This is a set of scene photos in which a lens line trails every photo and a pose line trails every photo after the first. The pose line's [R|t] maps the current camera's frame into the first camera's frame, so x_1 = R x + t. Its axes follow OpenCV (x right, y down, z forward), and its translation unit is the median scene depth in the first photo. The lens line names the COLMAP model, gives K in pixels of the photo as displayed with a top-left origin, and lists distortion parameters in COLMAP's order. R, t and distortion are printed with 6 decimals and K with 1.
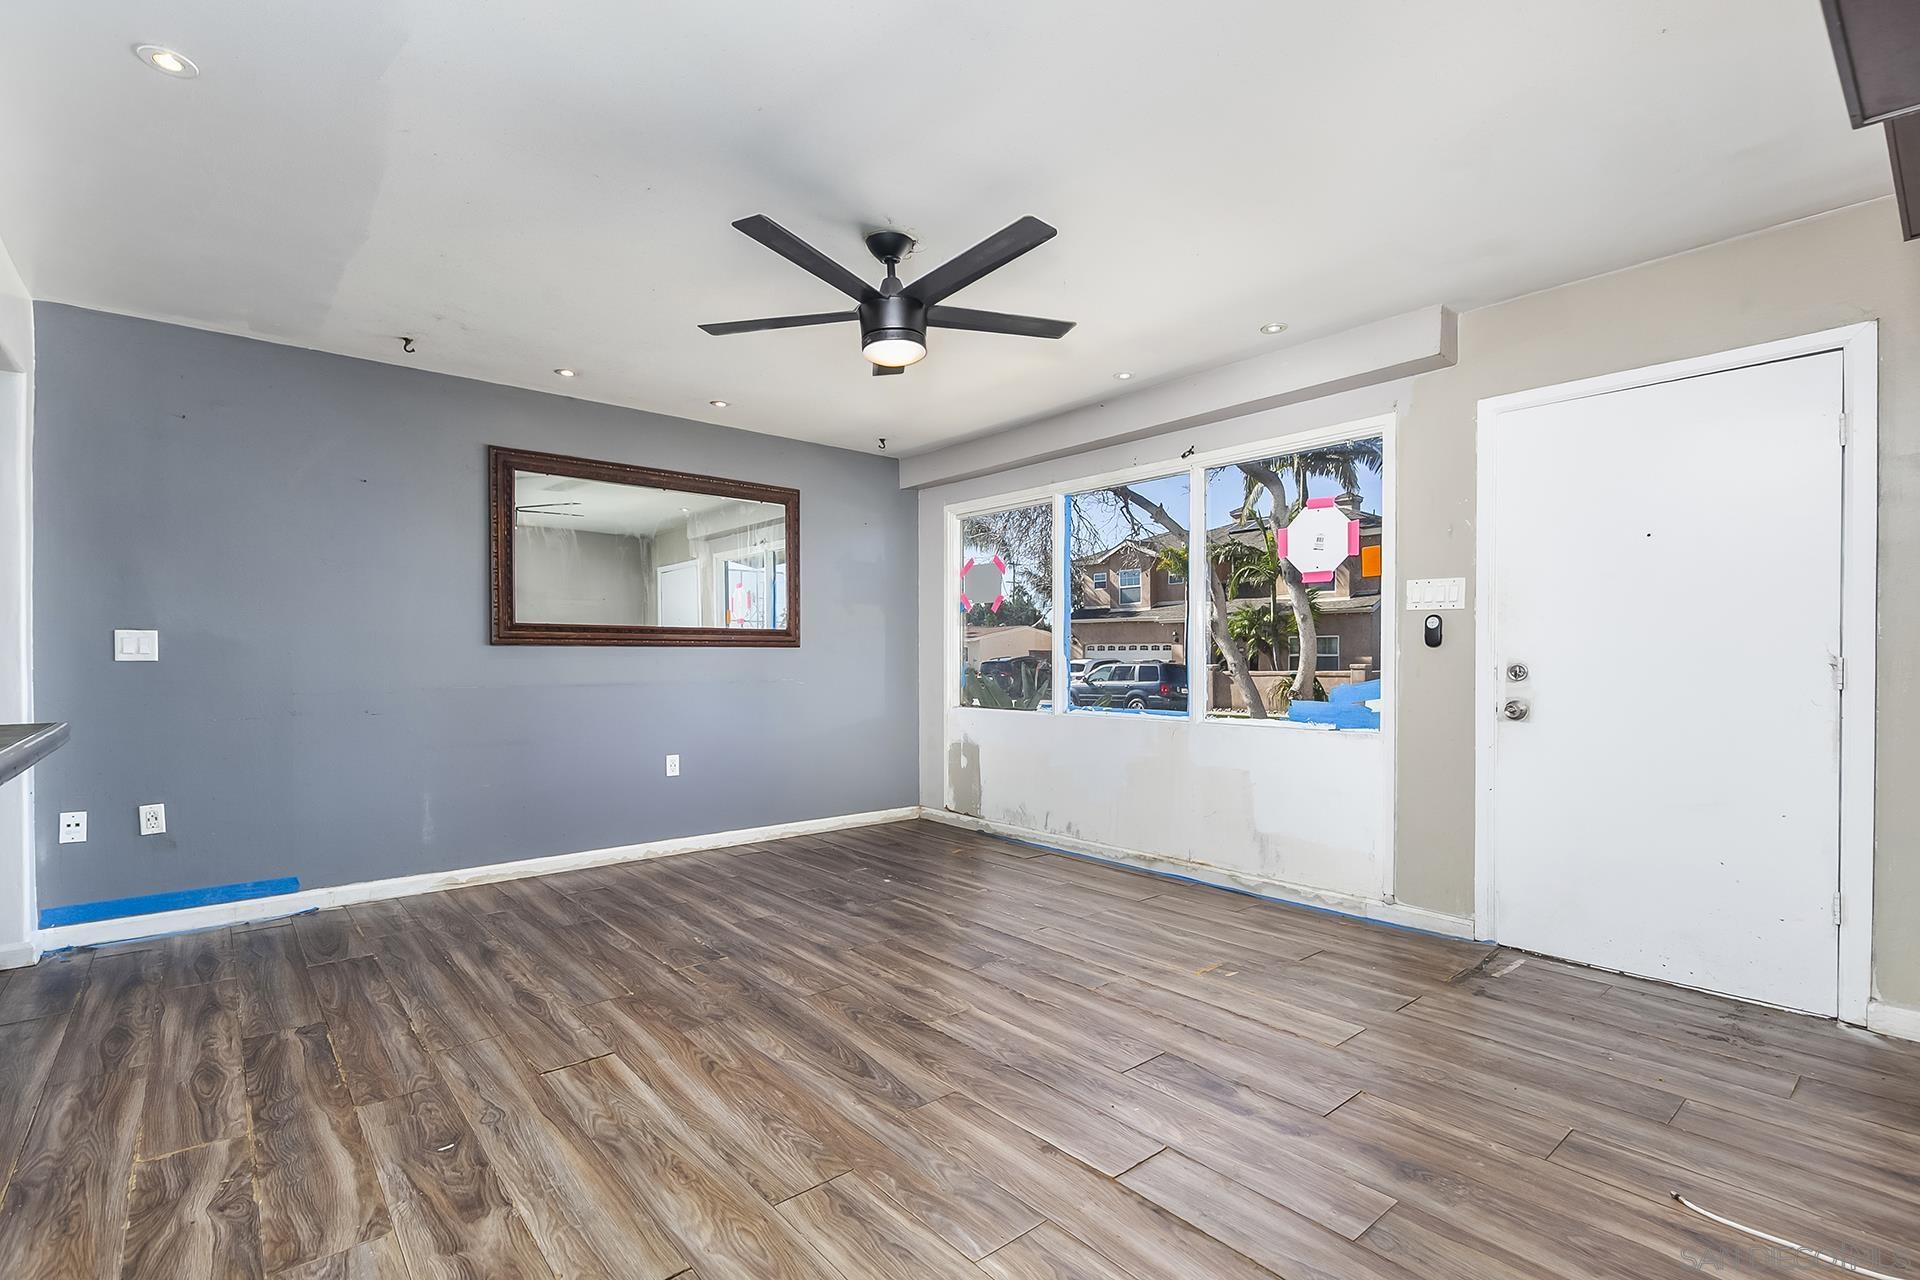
lens RADIAL K [[885.0, 0, 947.8], [0, 885.0, 658.1], [0, 0, 1]] dist [0.011126, -0.005509]
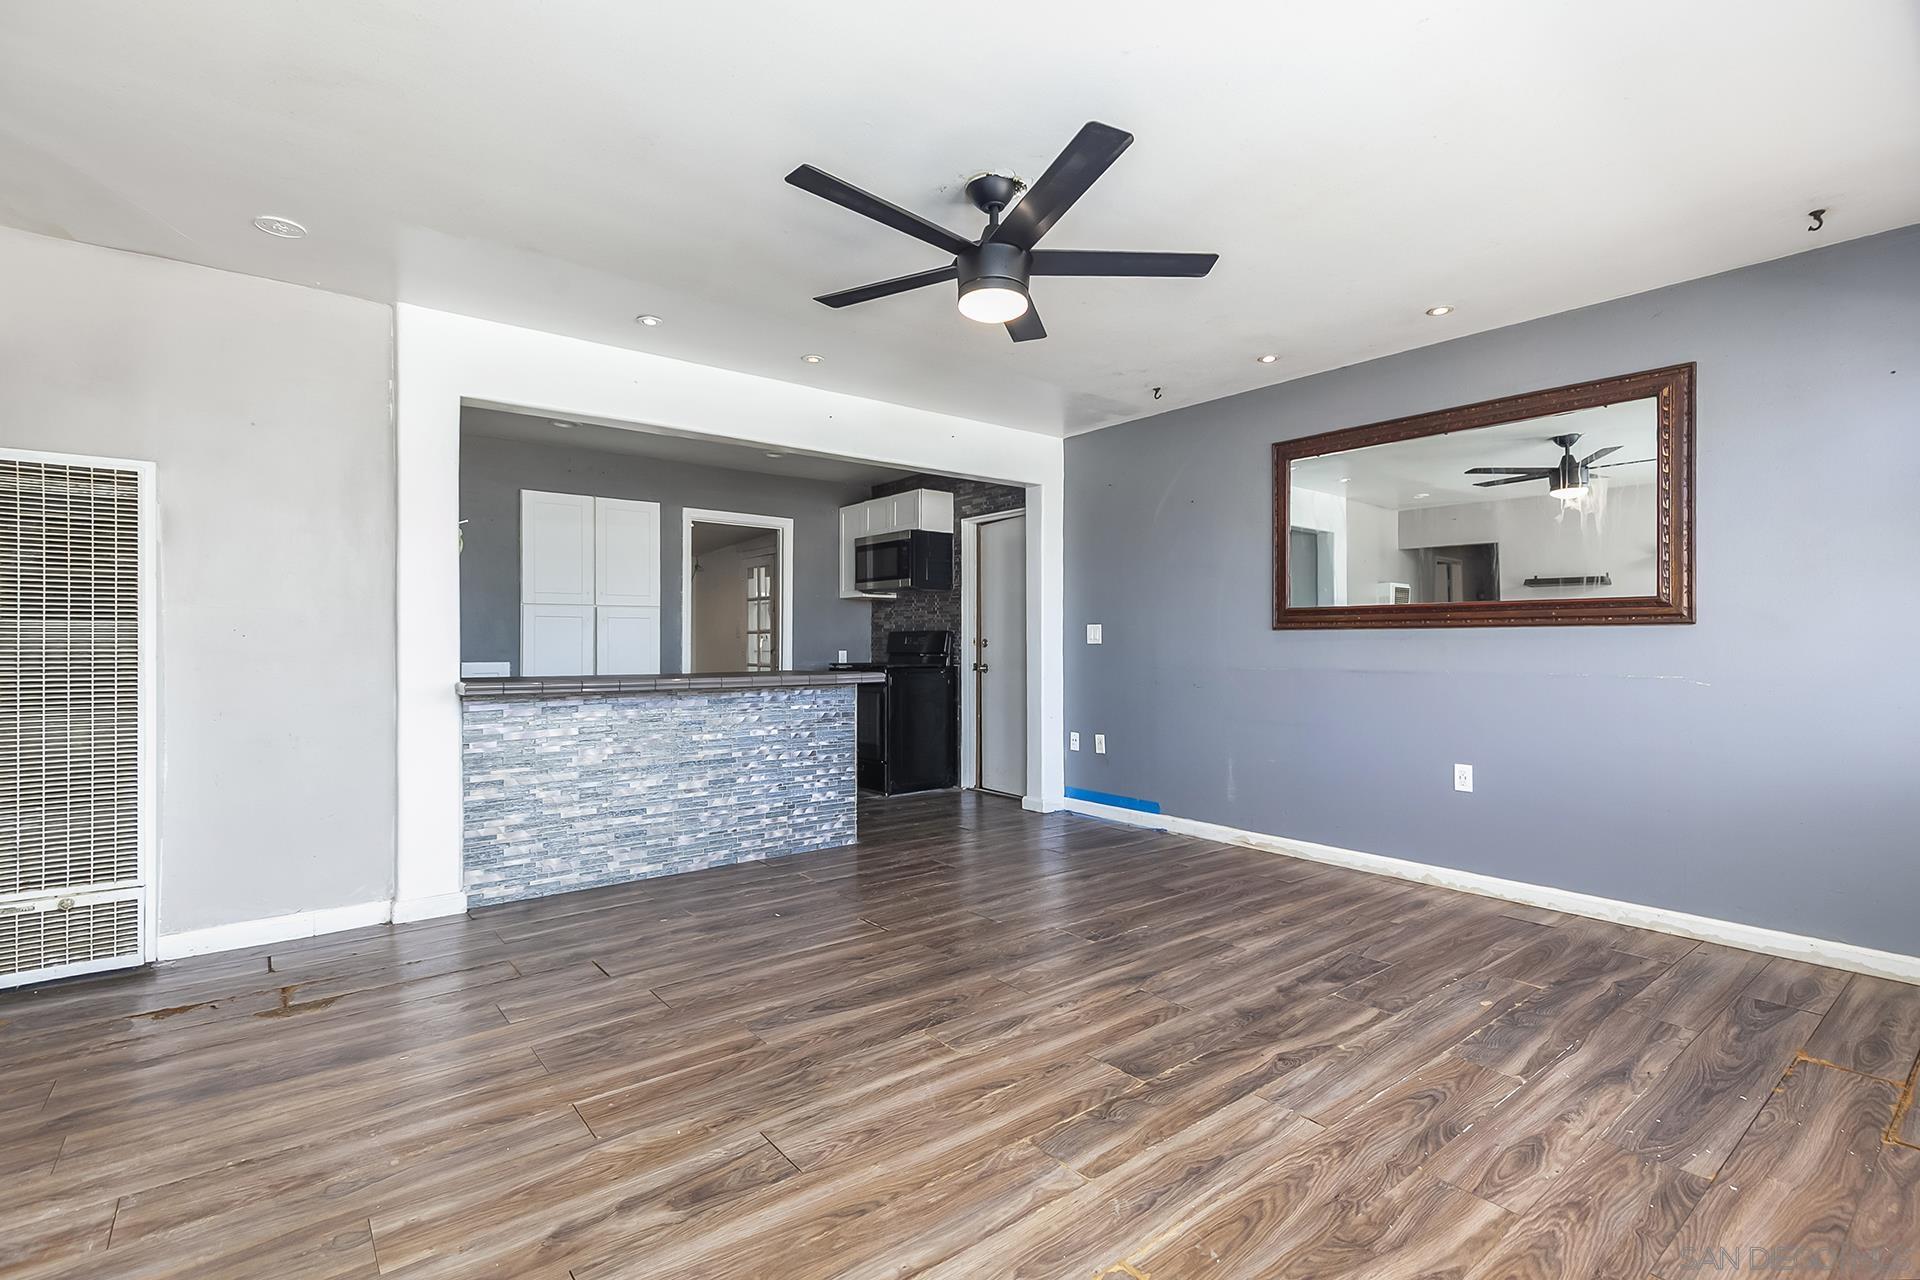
lens RADIAL K [[886.7, 0, 969.8], [0, 886.7, 648.6], [0, 0, 1]] dist [0.002609, -0.000048]
pose [[-0.019410, 0.006828, -0.999788, 0.678179], [-0.001850, 0.999975, 0.006865, 0.001409], [0.999810, 0.001983, -0.019397, 0.797949]]
